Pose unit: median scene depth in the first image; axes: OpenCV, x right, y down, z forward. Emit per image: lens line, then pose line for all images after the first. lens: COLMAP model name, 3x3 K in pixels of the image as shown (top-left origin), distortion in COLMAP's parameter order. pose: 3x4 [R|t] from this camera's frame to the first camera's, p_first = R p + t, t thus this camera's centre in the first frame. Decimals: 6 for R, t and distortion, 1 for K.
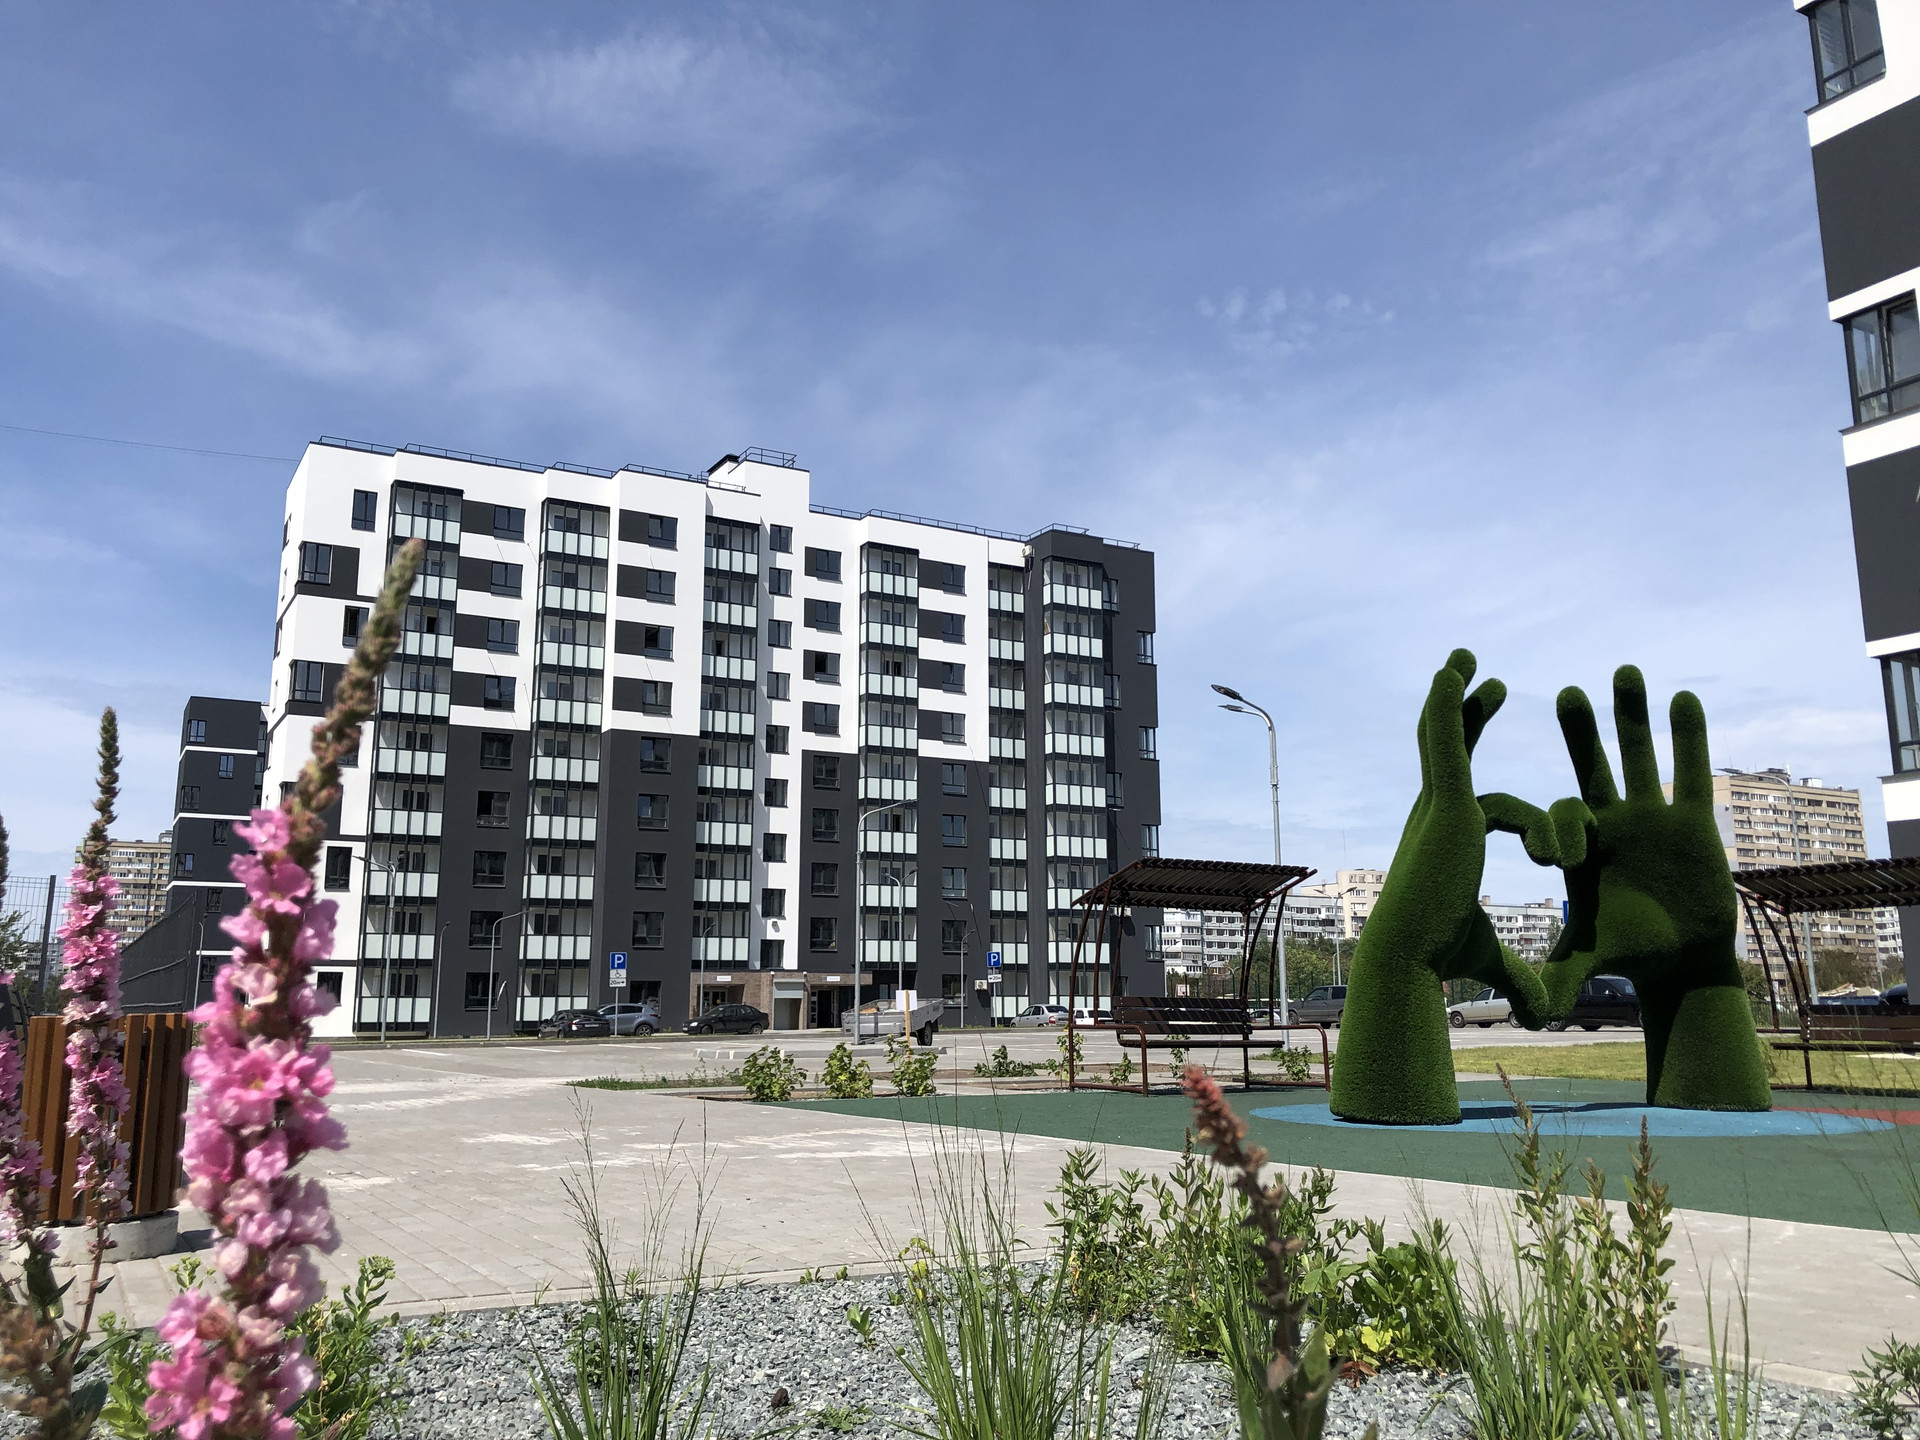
lens RADIAL K [[1570.9, 0, 960.0], [0, 1570.9, 720.0], [0, 0, 1]] dist [0.101472, -0.003442]
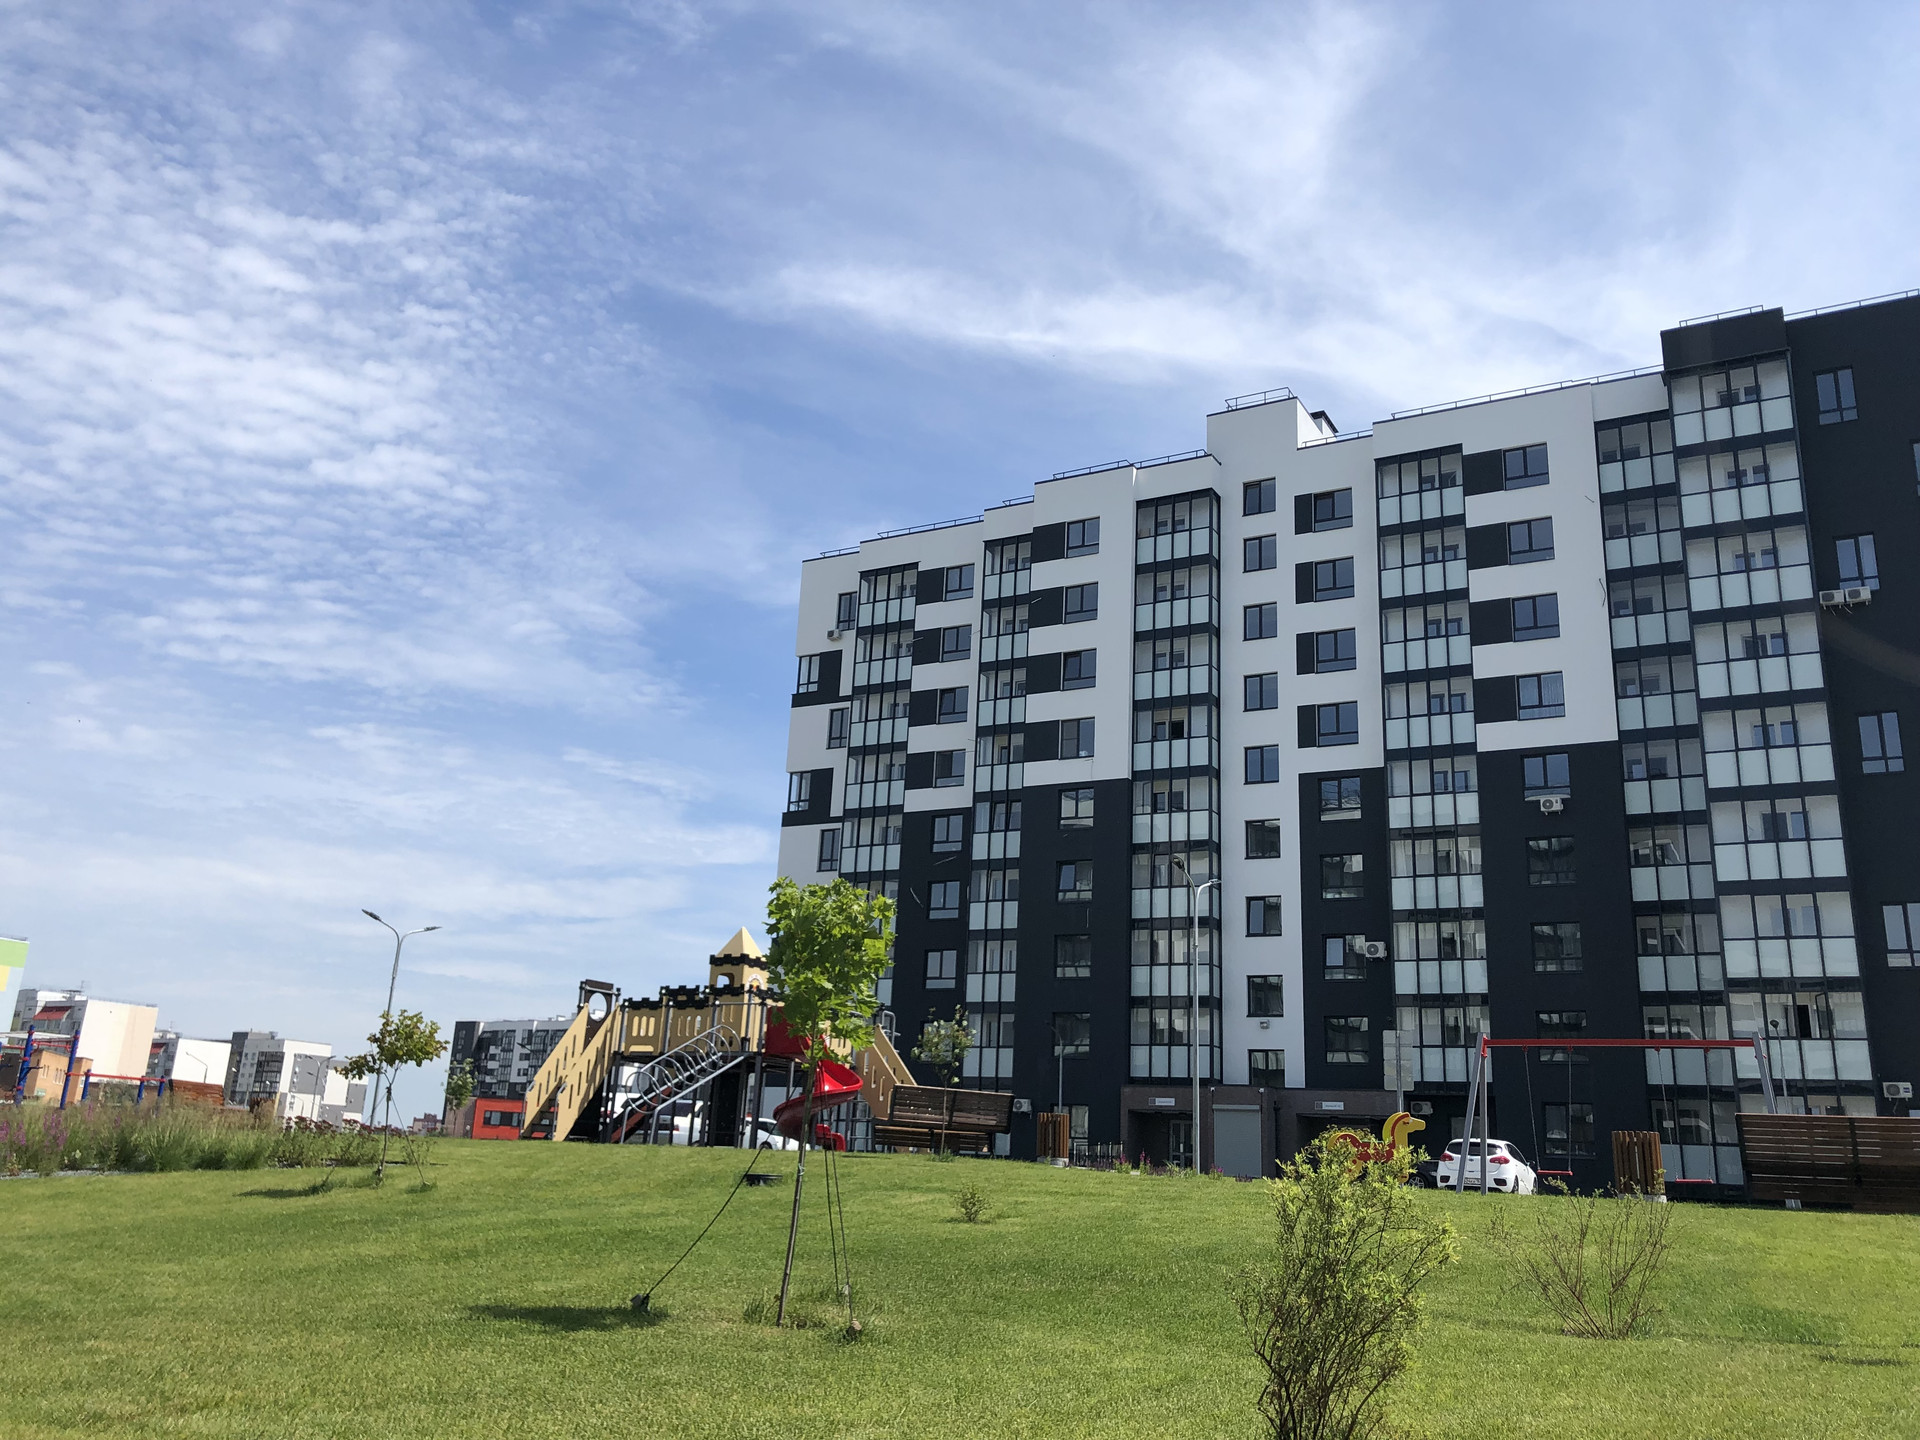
lens RADIAL K [[1553.9, 0, 960.0], [0, 1553.9, 720.0], [0, 0, 1]] dist [0.028607, -0.006077]
pose [[0.562899, -0.213761, -0.798405, 0.366841], [0.111559, 0.976788, -0.182868, 0.104026], [0.818962, 0.013866, 0.573680, 0.475140]]
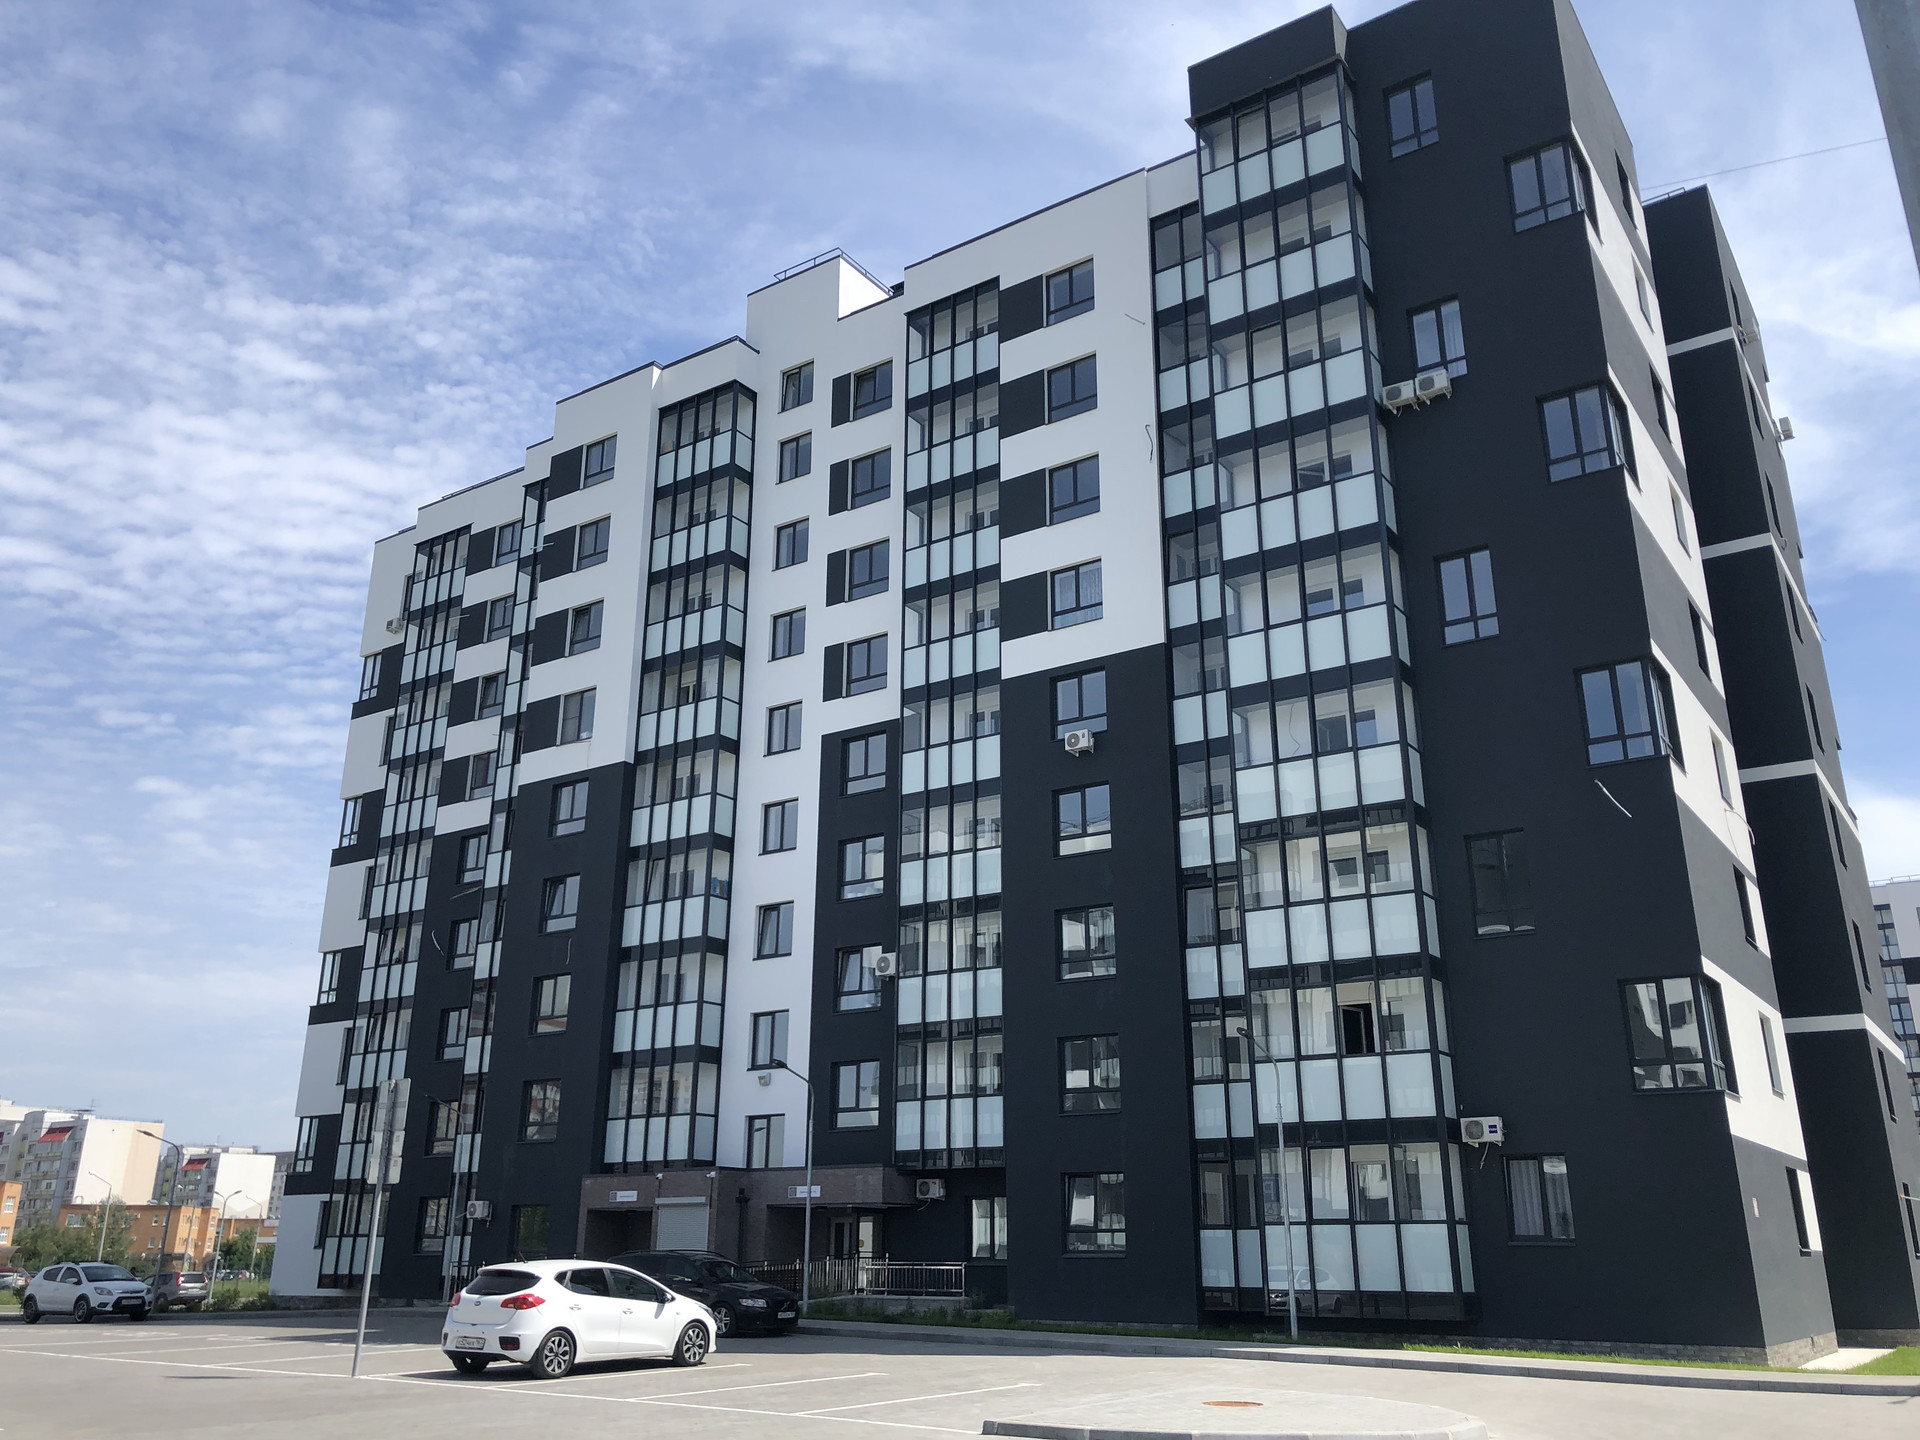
lens RADIAL K [[1570.9, 0, 960.0], [0, 1570.9, 720.0], [0, 0, 1]] dist [0.101472, -0.003442]
pose [[0.454791, -0.284274, -0.844011, 0.357282], [0.164524, 0.958195, -0.234080, 0.141928], [0.875270, -0.032402, 0.482548, 0.779658]]
